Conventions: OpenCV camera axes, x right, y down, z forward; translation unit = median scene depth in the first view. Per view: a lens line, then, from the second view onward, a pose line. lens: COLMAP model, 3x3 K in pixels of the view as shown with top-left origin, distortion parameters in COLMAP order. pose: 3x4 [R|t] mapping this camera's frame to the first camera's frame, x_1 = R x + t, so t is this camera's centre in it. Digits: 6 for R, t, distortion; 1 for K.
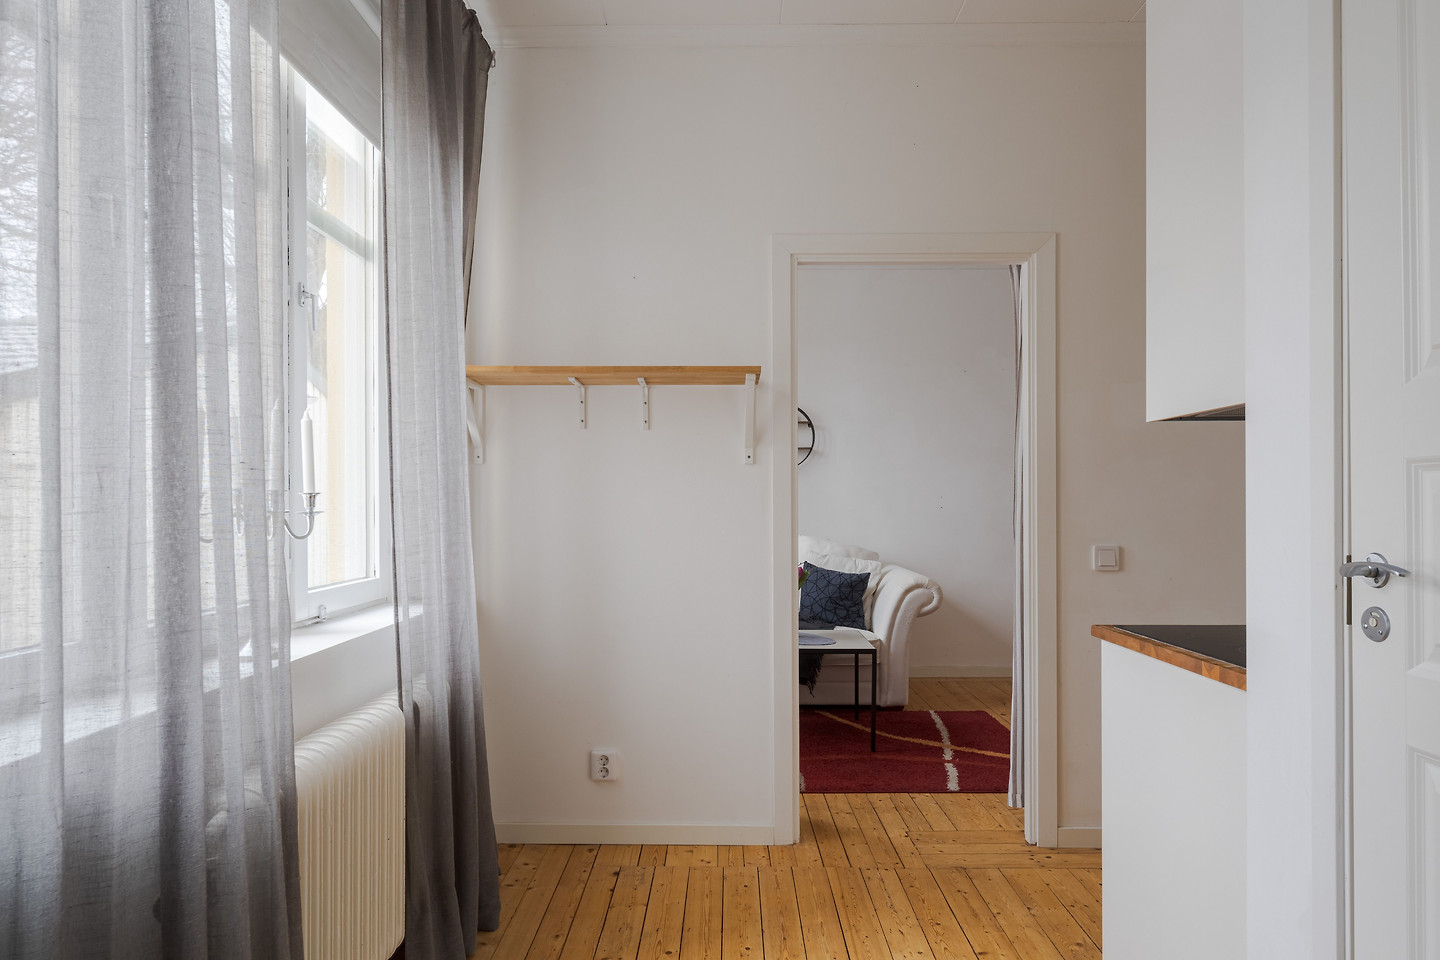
lens RADIAL K [[821.9, 0, 721.5], [0, 821.9, 462.1], [0, 0, 1]] dist [0.003587, -0.001554]
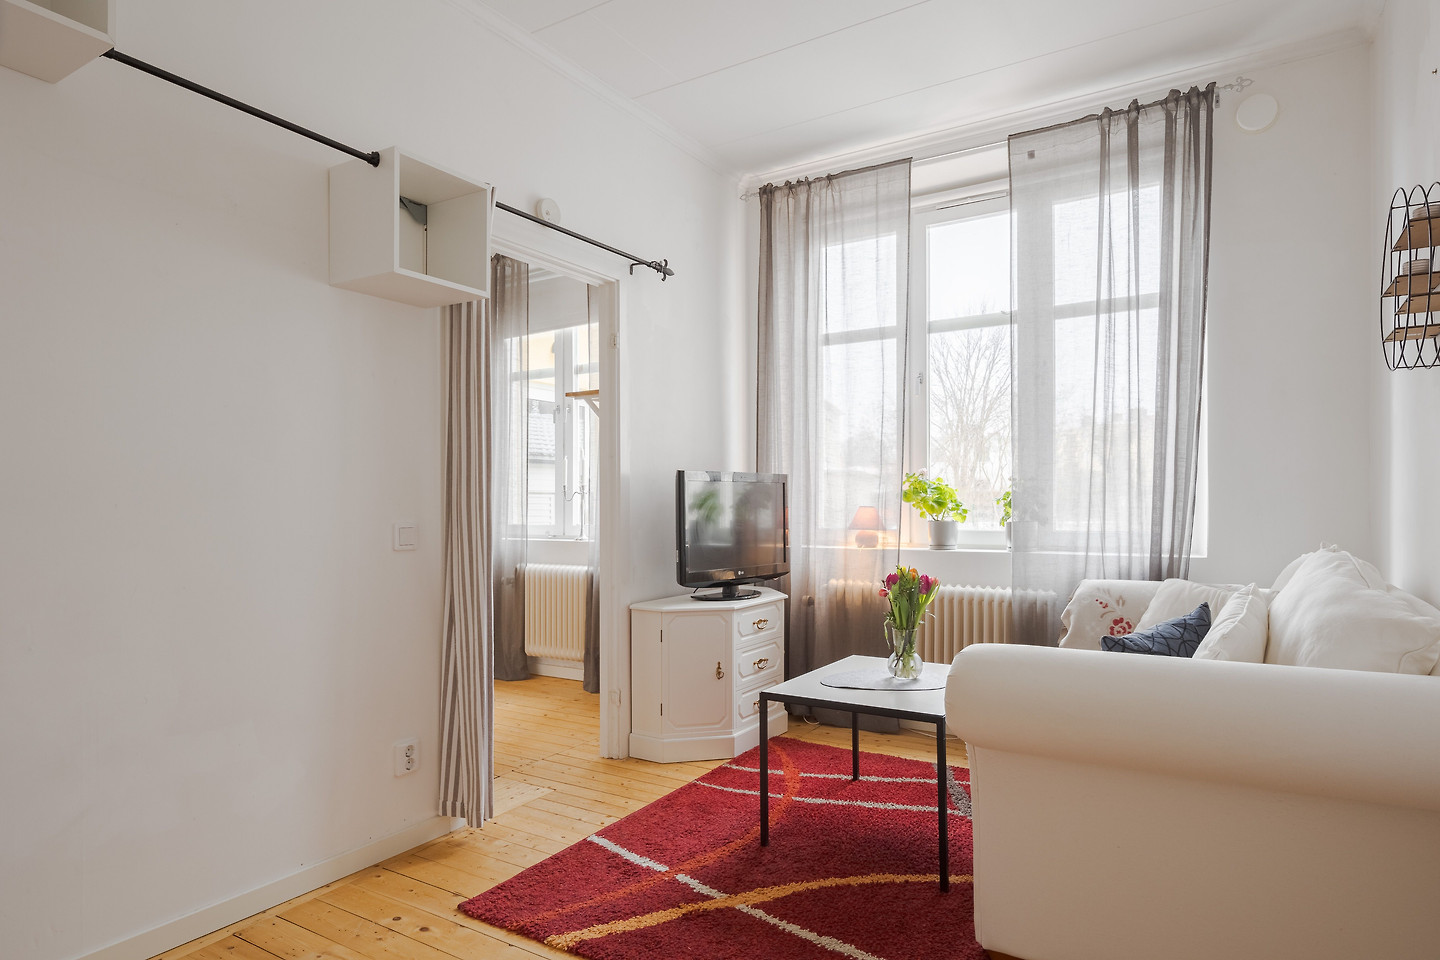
lens RADIAL K [[812.1, 0, 720.0], [0, 812.1, 480.0], [0, 0, 1]] dist [-0.002560, -0.000995]
pose [[-0.517466, -0.013448, -0.855598, 0.888925], [0.059573, 0.996884, -0.051698, 0.092185], [0.853628, -0.077723, -0.515052, 1.513678]]
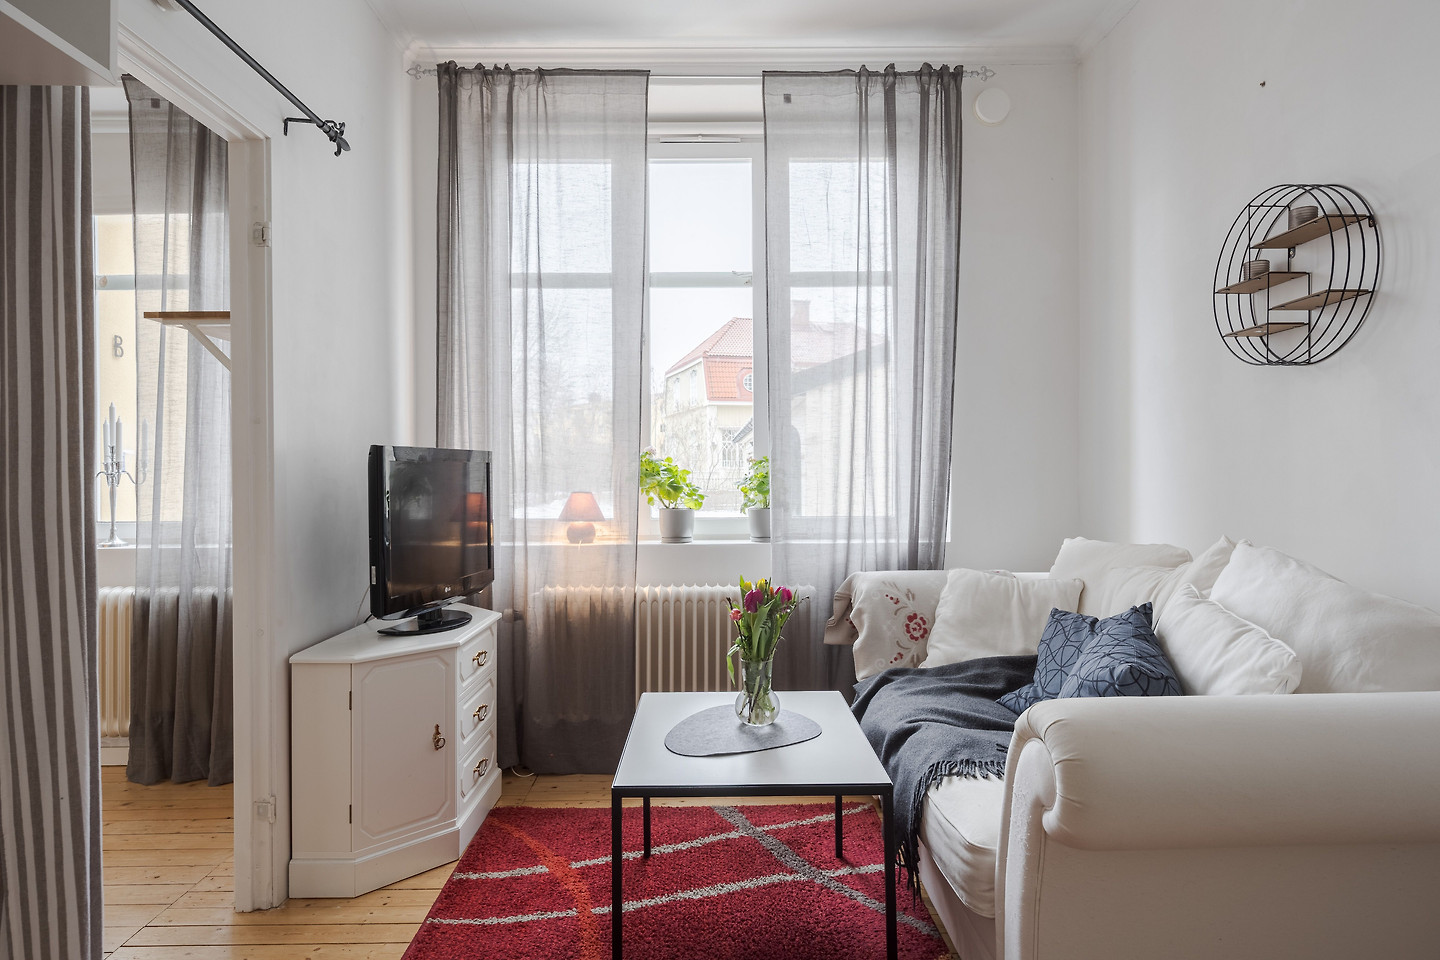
lens RADIAL K [[821.9, 0, 721.5], [0, 821.9, 462.1], [0, 0, 1]] dist [0.003587, -0.001554]
pose [[0.020940, -0.004402, -0.999771, 0.735182], [0.065266, 0.997863, -0.003027, 0.059772], [0.997648, -0.065188, 0.021183, 1.222405]]
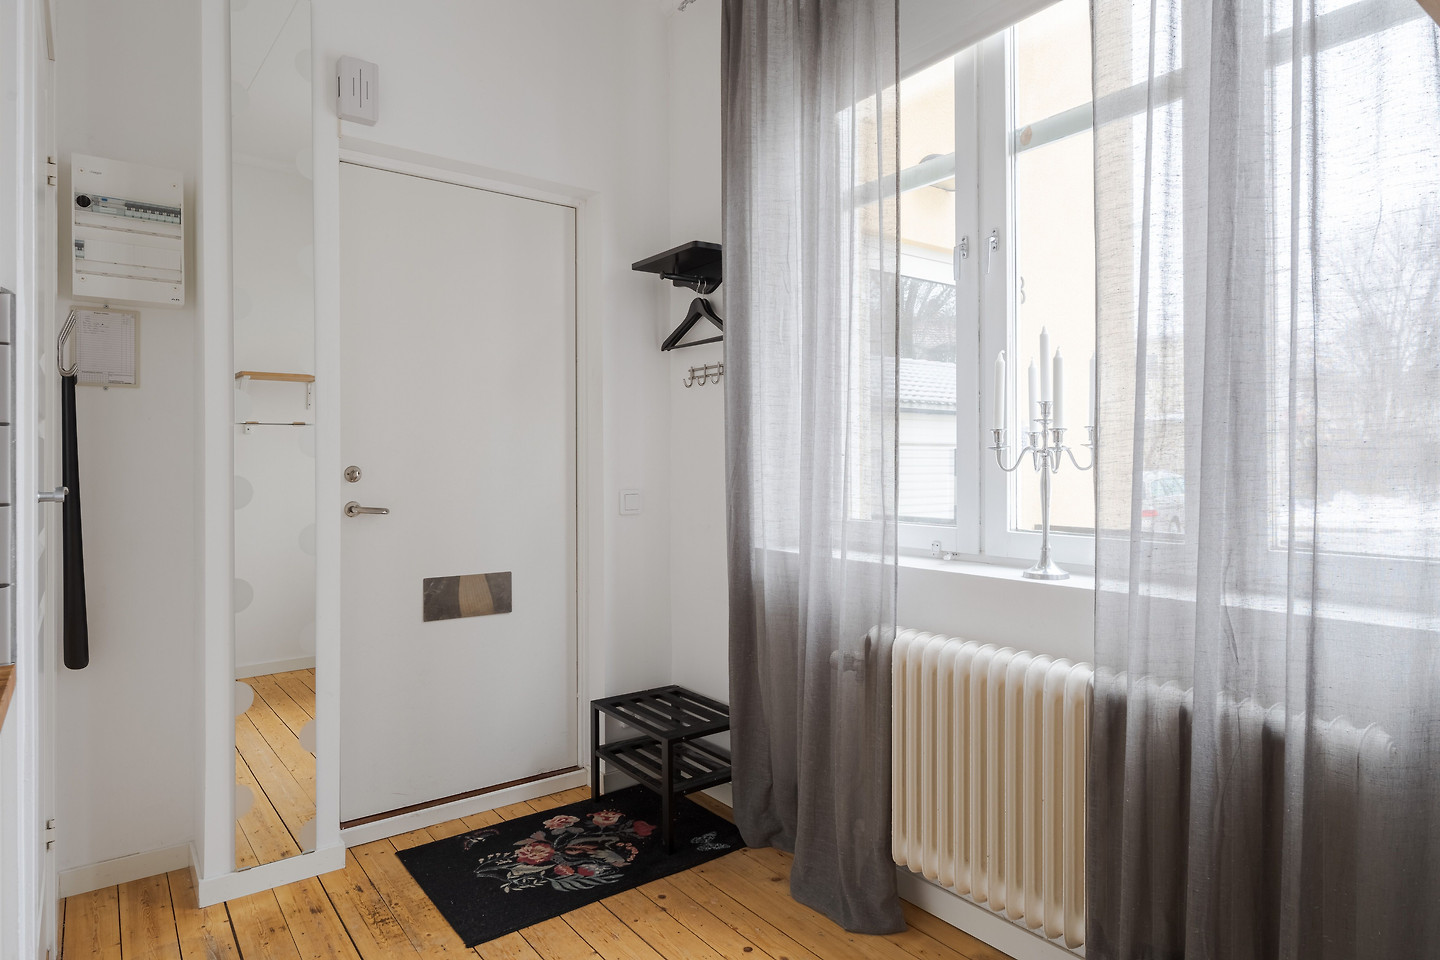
lens RADIAL K [[821.9, 0, 721.5], [0, 821.9, 462.1], [0, 0, 1]] dist [0.003587, -0.001554]
pose [[-0.789606, 0.000036, -0.613614, 0.249639], [0.036880, 0.998195, -0.047398, 0.049724], [0.612505, -0.060056, -0.788182, 0.819130]]
